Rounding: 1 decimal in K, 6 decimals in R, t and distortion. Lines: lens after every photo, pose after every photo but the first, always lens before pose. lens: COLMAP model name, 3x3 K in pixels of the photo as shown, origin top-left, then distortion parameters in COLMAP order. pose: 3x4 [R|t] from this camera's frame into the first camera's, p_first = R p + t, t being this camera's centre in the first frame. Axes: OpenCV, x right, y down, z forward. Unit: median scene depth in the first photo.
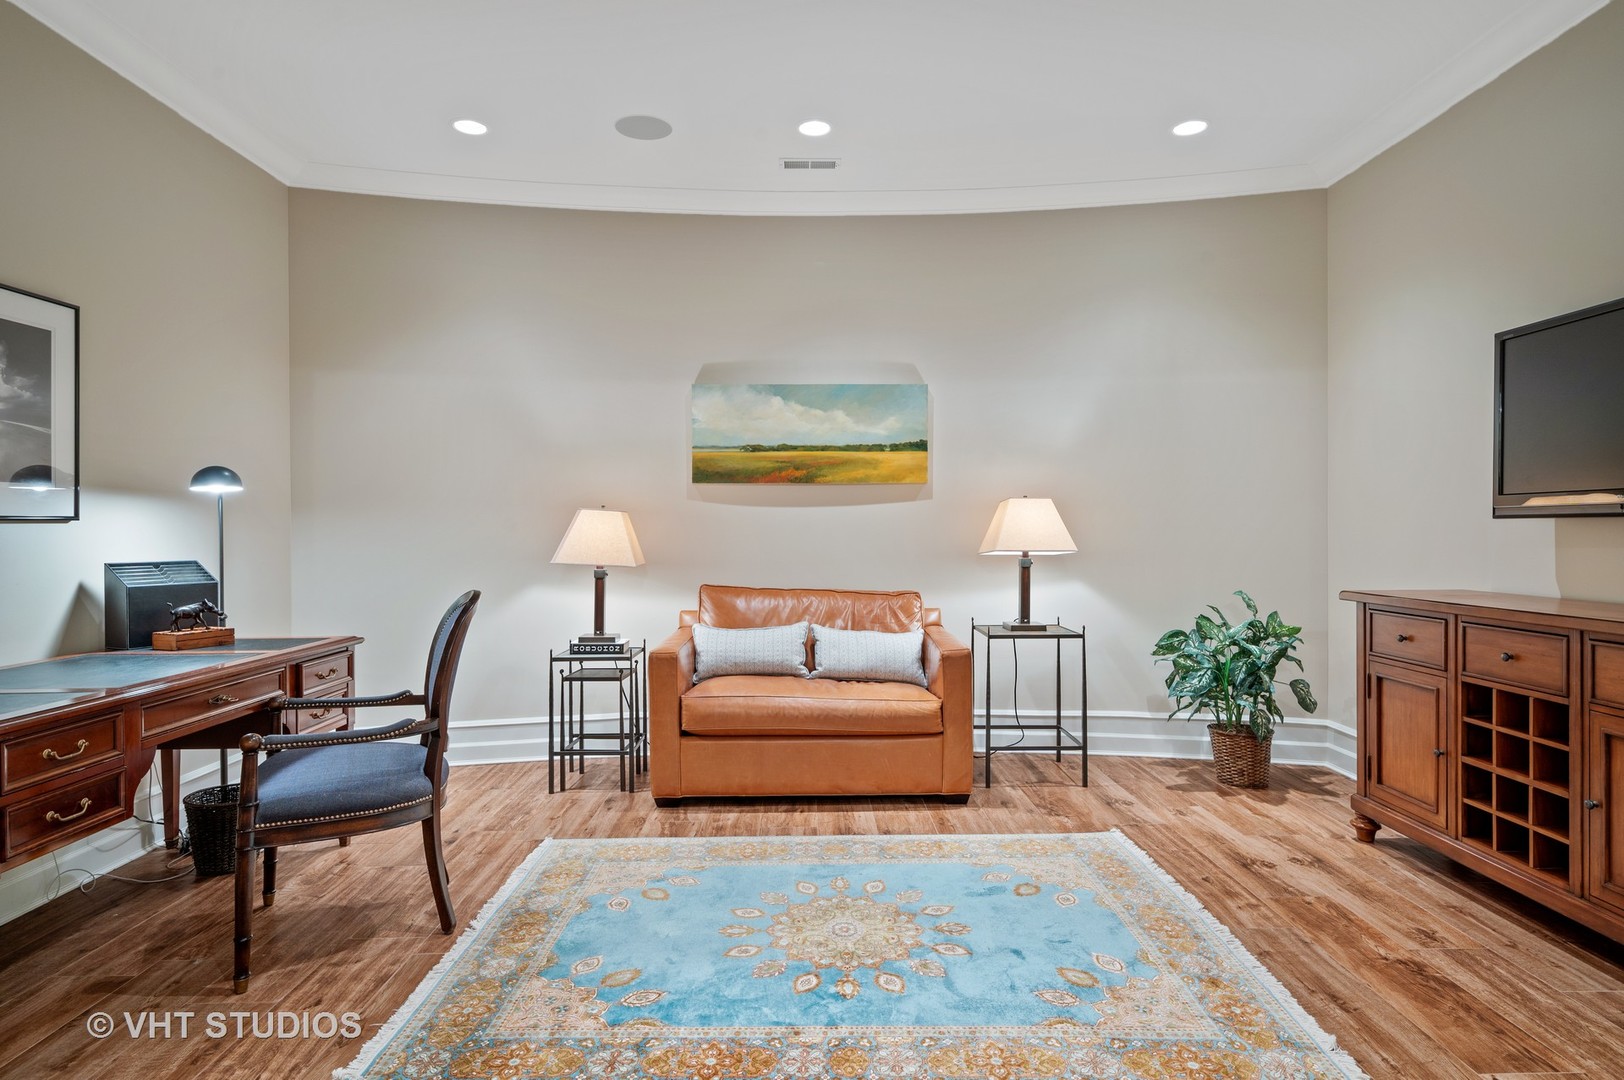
lens RADIAL K [[869.2, 0, 811.7], [0, 869.2, 535.4], [0, 0, 1]] dist [0.002660, -0.000247]
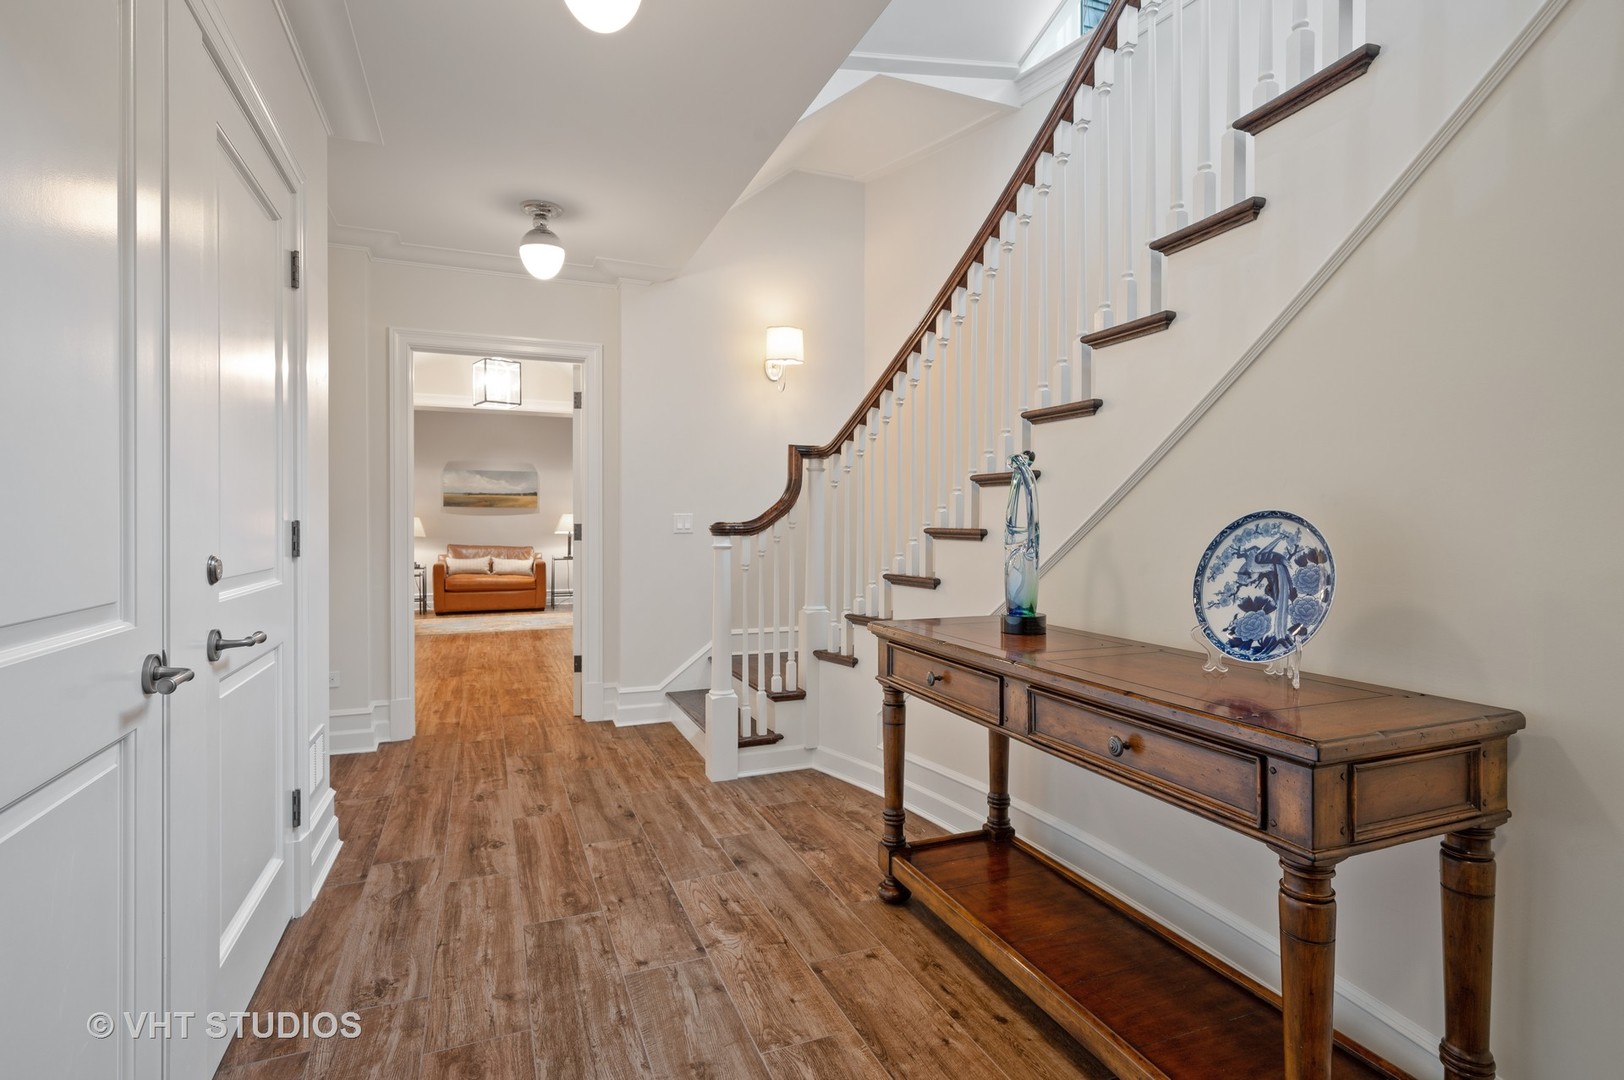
lens RADIAL K [[800.5, 0, 809.8], [0, 800.5, 530.3], [0, 0, 1]] dist [-0.001166, -0.000215]
pose [[0.930753, 0.004189, 0.365625, 0.010734], [-0.004181, 0.999991, -0.000815, 0.011904], [-0.365625, -0.000770, 0.930762, -1.789100]]
